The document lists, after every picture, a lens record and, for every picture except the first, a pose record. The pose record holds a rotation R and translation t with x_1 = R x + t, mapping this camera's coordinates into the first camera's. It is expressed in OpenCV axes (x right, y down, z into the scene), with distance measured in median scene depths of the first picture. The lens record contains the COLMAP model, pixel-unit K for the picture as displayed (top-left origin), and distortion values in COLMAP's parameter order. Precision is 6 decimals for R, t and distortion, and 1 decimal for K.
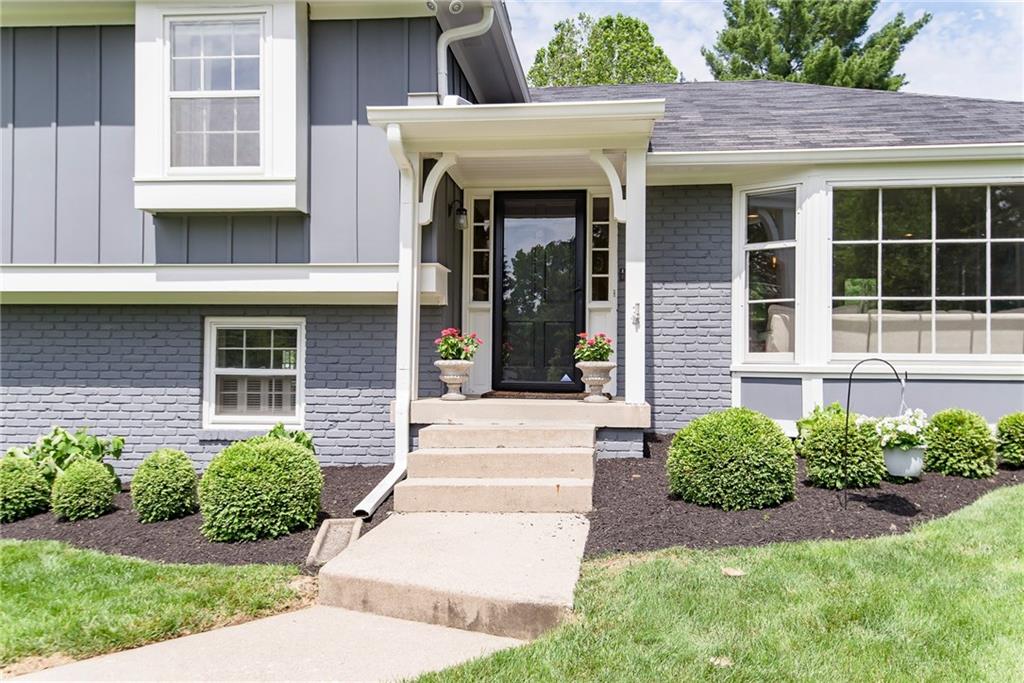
lens RADIAL K [[847.8, 0, 512.0], [0, 847.8, 341.5], [0, 0, 1]] dist [0.082594, -0.006302]
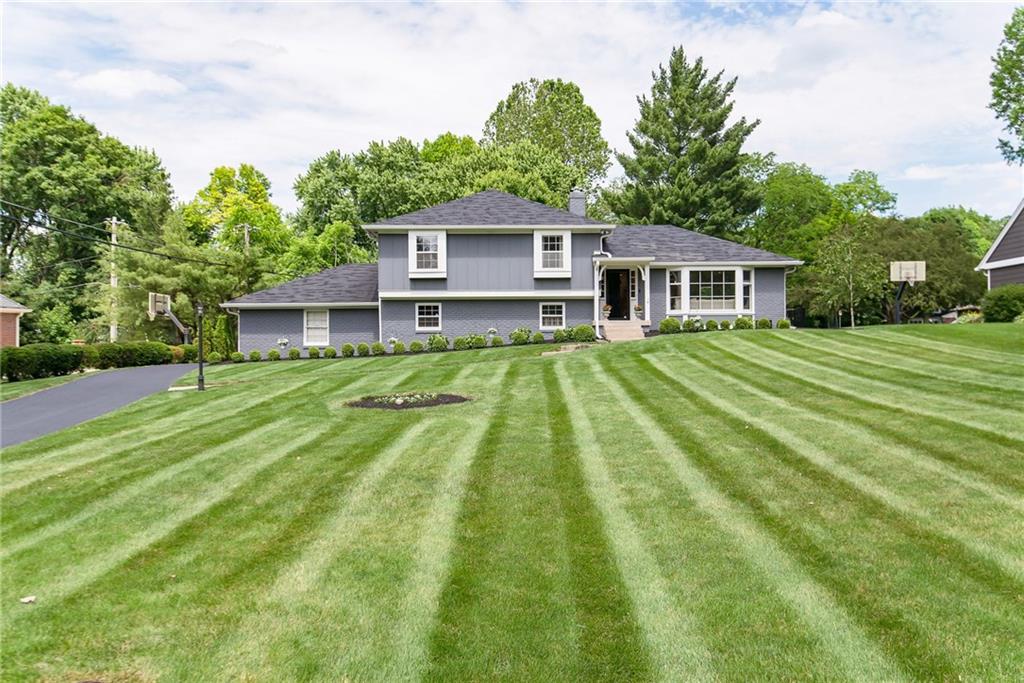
lens RADIAL K [[847.8, 0, 512.0], [0, 847.8, 341.5], [0, 0, 1]] dist [0.082594, -0.006302]
pose [[0.993301, -0.012332, 0.114894, -0.922756], [0.010285, 0.999778, 0.018392, 0.079775], [-0.115095, -0.017088, 0.993208, -2.887117]]
